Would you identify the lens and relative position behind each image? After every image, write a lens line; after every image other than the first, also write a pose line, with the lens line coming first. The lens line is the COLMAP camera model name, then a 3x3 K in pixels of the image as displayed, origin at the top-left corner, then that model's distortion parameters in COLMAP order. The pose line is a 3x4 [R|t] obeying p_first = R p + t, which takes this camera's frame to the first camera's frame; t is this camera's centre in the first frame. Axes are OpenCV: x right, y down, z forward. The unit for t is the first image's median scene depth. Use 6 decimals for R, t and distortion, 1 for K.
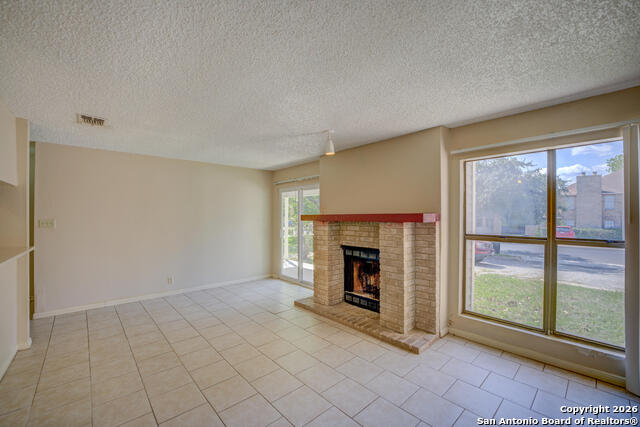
lens RADIAL K [[266.9, 0, 320.0], [0, 266.9, 213.5], [0, 0, 1]] dist [-0.002731, -0.000195]
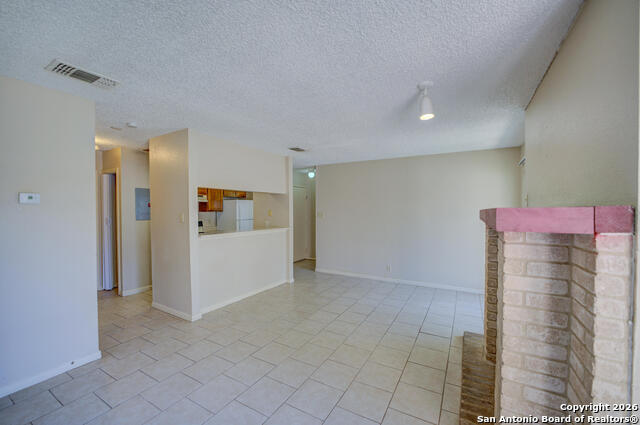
lens RADIAL K [[266.9, 0, 320.0], [0, 266.9, 212.5], [0, 0, 1]] dist [-0.002731, -0.000195]
pose [[0.306659, 0.012406, -0.951739, 0.534283], [0.004096, 0.999889, 0.014353, -0.000875], [0.951811, -0.008300, 0.306574, 0.491637]]
